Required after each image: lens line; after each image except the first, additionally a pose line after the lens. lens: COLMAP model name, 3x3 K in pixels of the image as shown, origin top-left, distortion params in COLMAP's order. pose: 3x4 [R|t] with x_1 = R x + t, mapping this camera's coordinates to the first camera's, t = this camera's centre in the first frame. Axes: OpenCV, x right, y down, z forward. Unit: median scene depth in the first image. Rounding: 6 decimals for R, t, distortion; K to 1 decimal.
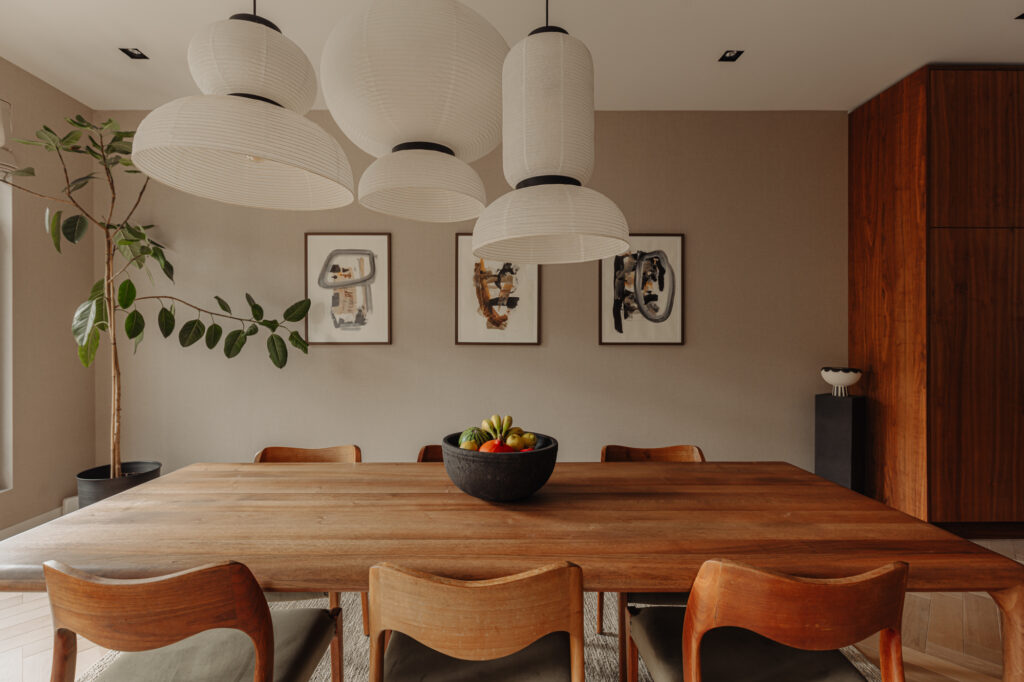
lens RADIAL K [[466.3, 0, 507.7], [0, 466.3, 331.6], [0, 0, 1]] dist [0.003597, 0.000186]
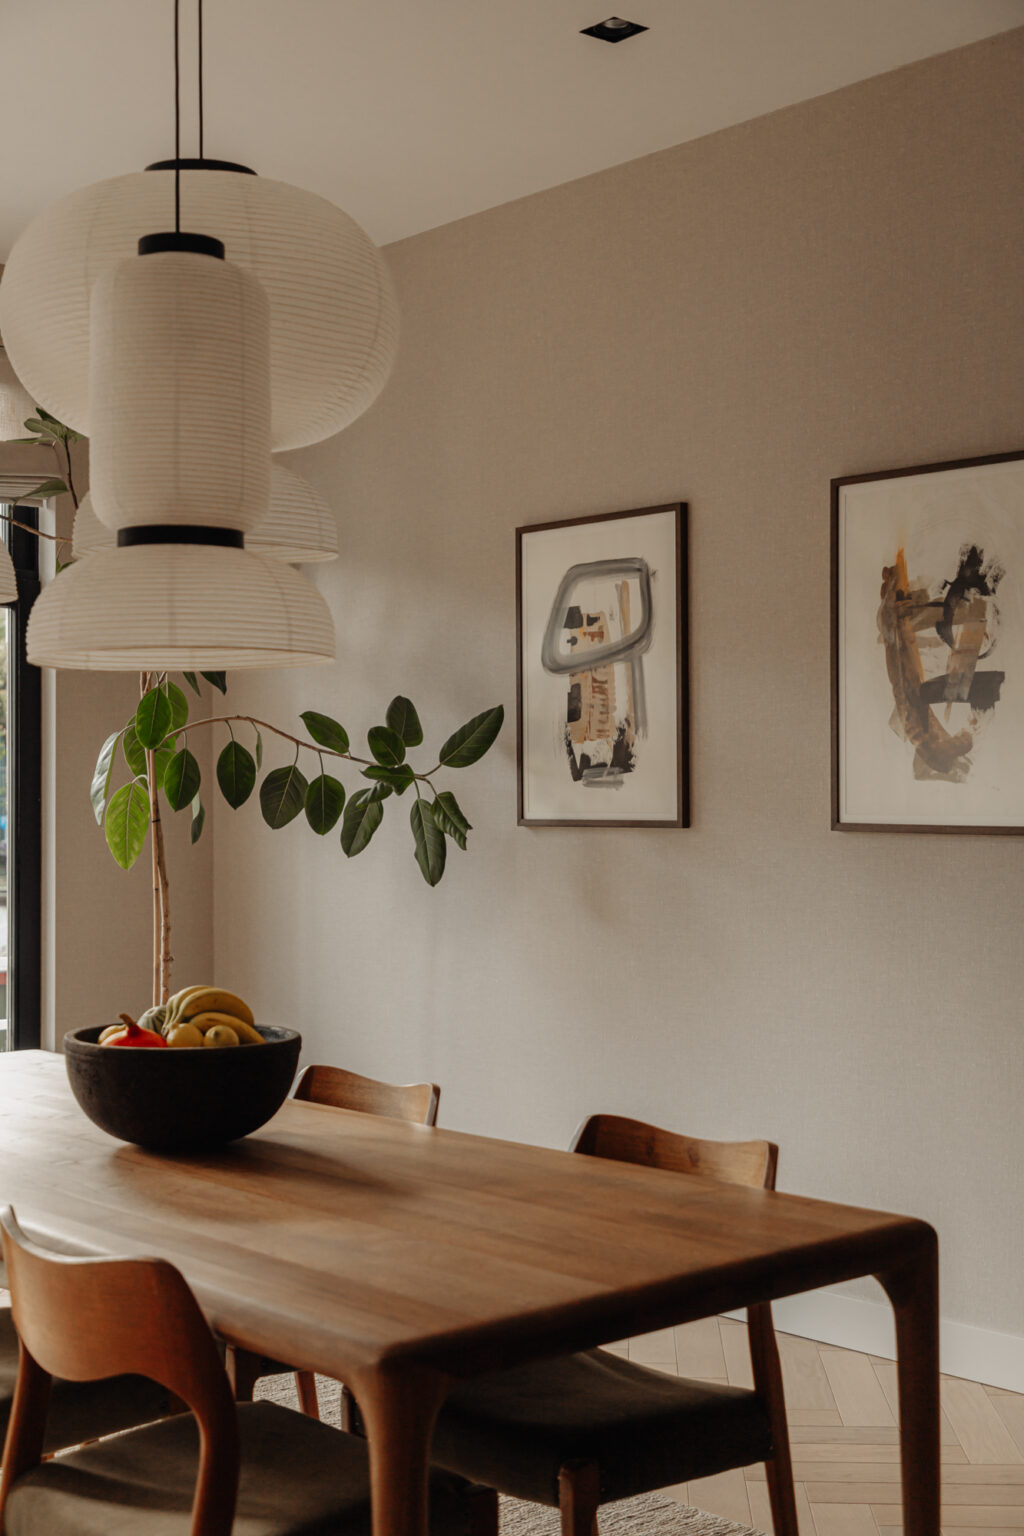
lens RADIAL K [[1952.8, 0, 510.7], [0, 1952.8, 641.6], [0, 0, 1]] dist [-0.006745, -0.006559]
pose [[0.660082, -0.060428, -0.748759, 0.742470], [0.013229, 0.997540, -0.068843, -0.011631], [0.751077, 0.035537, 0.659257, -0.043084]]
